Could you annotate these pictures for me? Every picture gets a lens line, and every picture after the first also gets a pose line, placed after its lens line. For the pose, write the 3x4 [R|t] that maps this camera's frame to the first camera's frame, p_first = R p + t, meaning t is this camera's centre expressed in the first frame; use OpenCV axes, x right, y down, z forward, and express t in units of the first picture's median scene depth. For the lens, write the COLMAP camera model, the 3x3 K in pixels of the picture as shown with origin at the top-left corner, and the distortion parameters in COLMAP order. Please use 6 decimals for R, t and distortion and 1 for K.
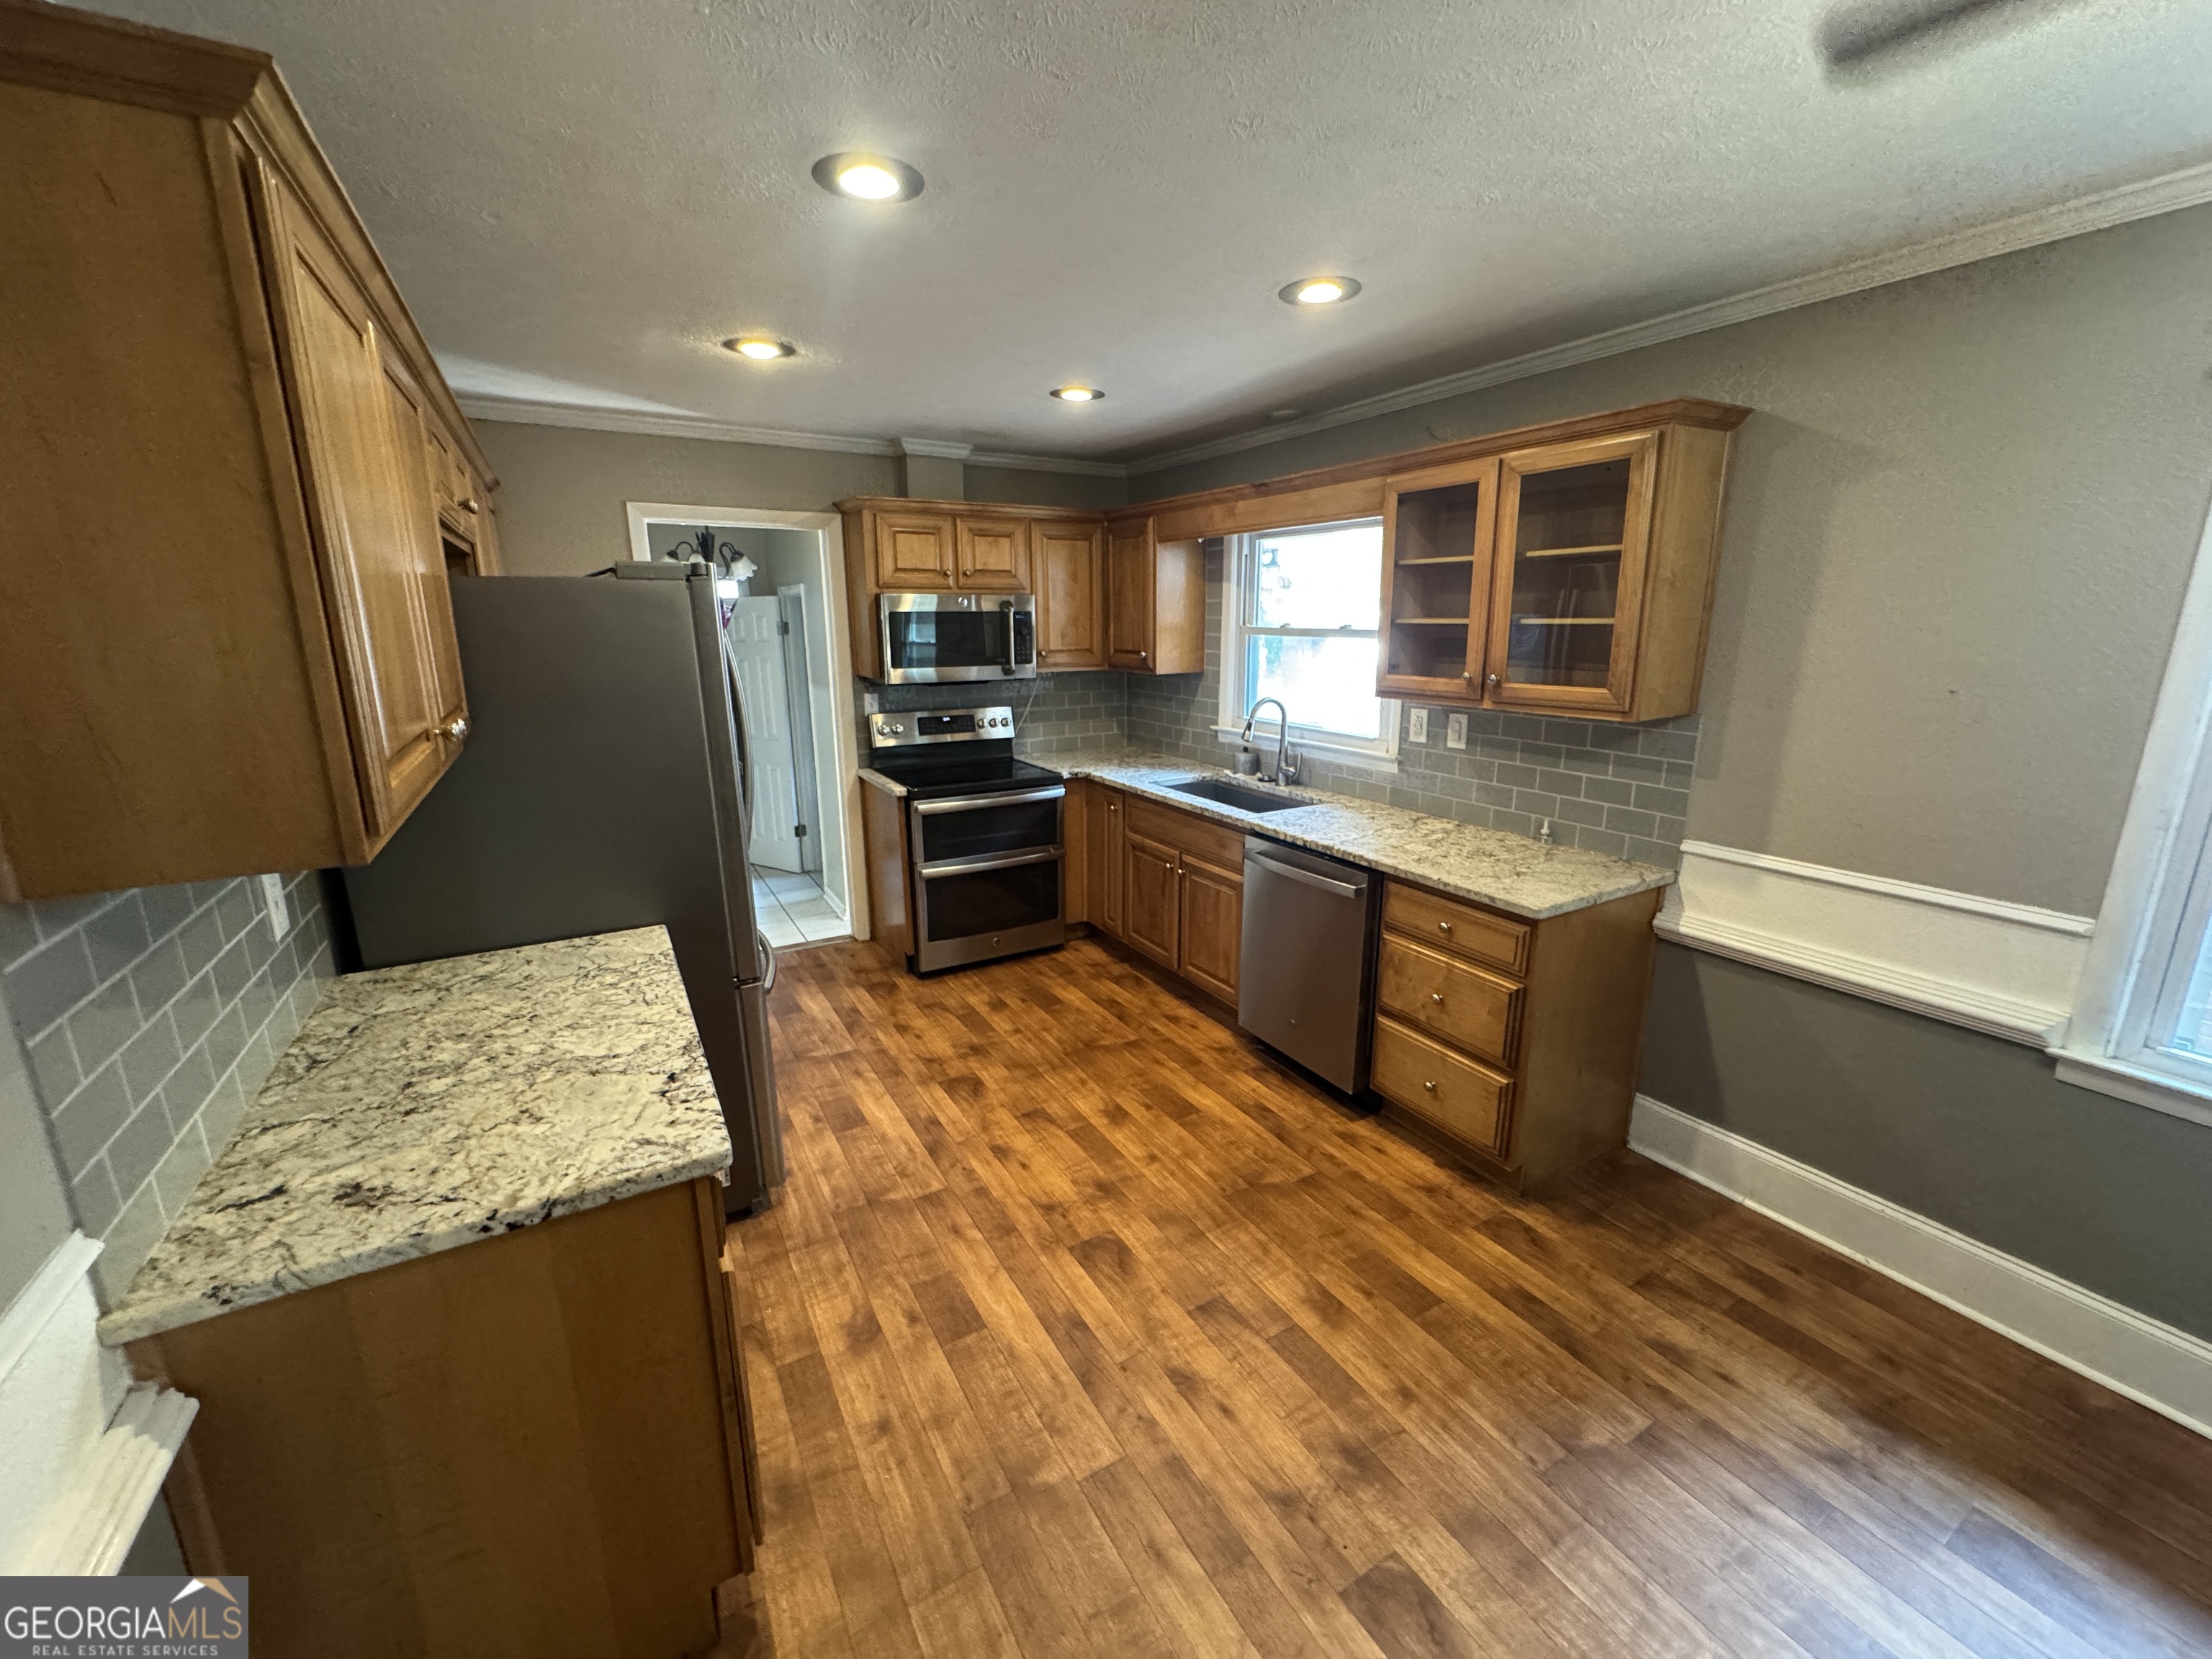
lens RADIAL K [[884.2, 0, 1100.3], [0, 884.2, 824.7], [0, 0, 1]] dist [-0.002181, 0.000230]
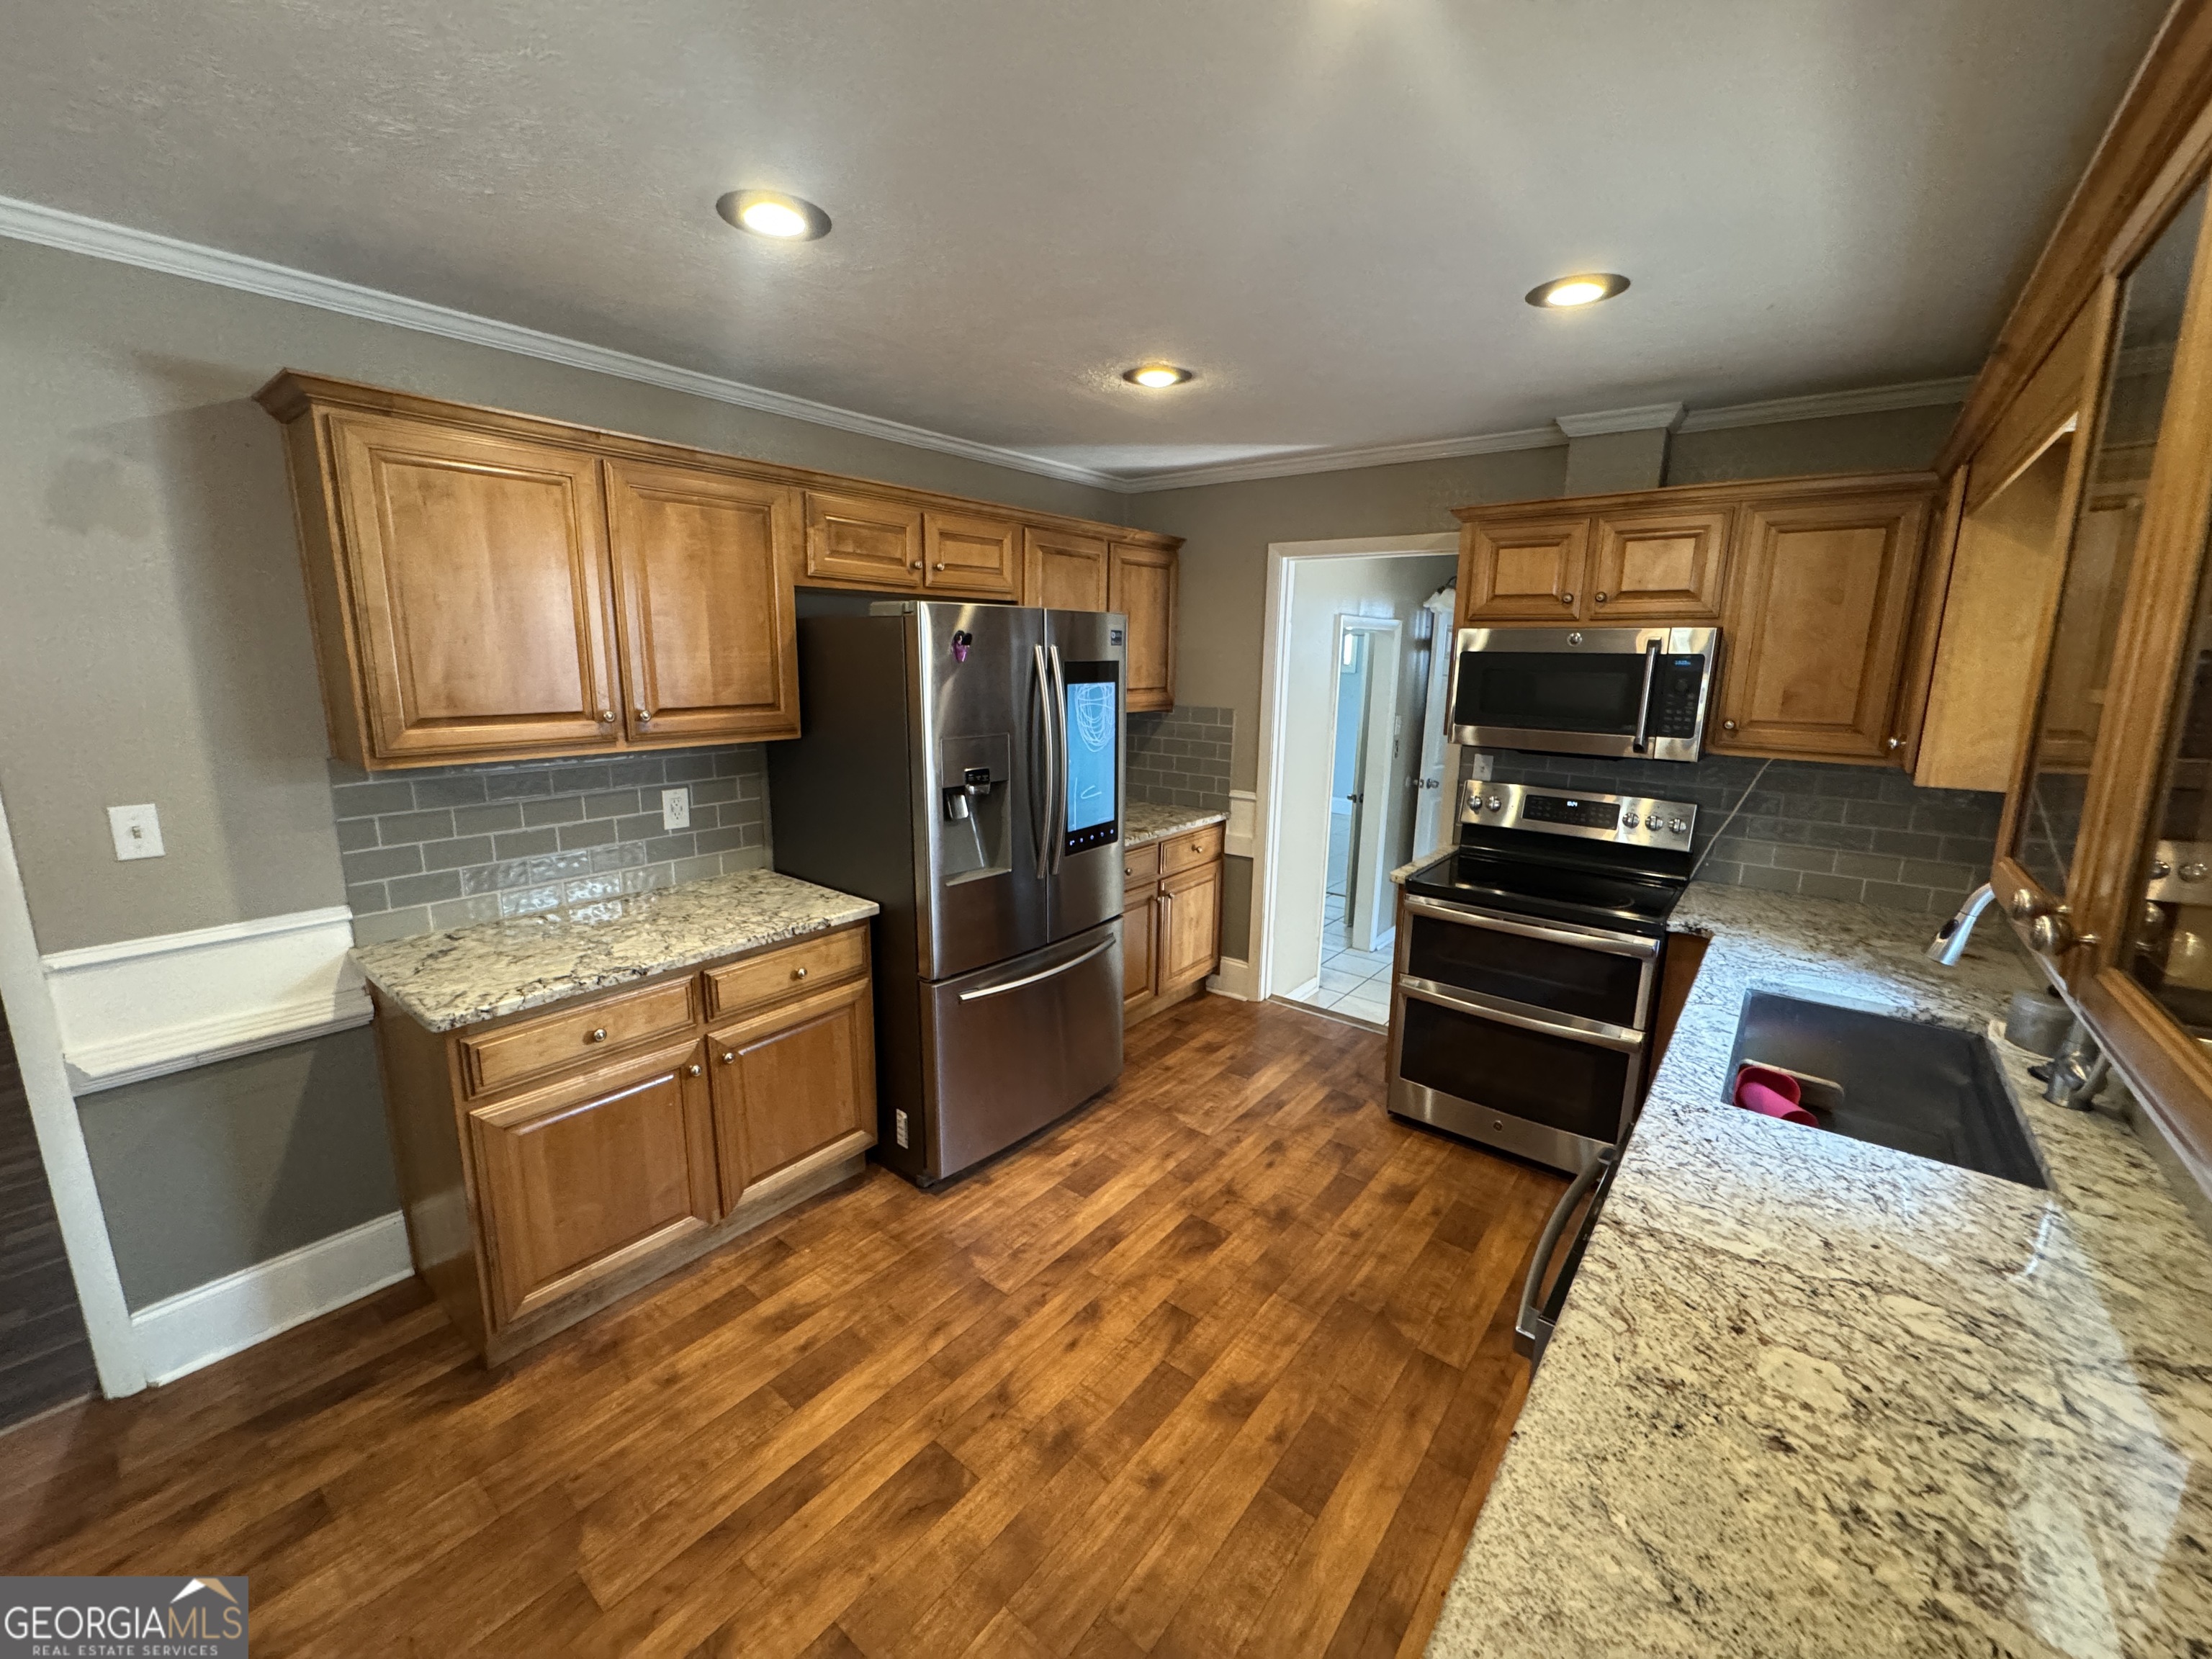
lens RADIAL K [[884.2, 0, 1103.5], [0, 884.2, 823.6], [0, 0, 1]] dist [-0.002181, 0.000230]
pose [[0.363167, 0.192638, -0.911592, 0.440200], [-0.232048, 0.966264, 0.111747, -0.125611], [0.902365, 0.170950, 0.395617, 0.504841]]
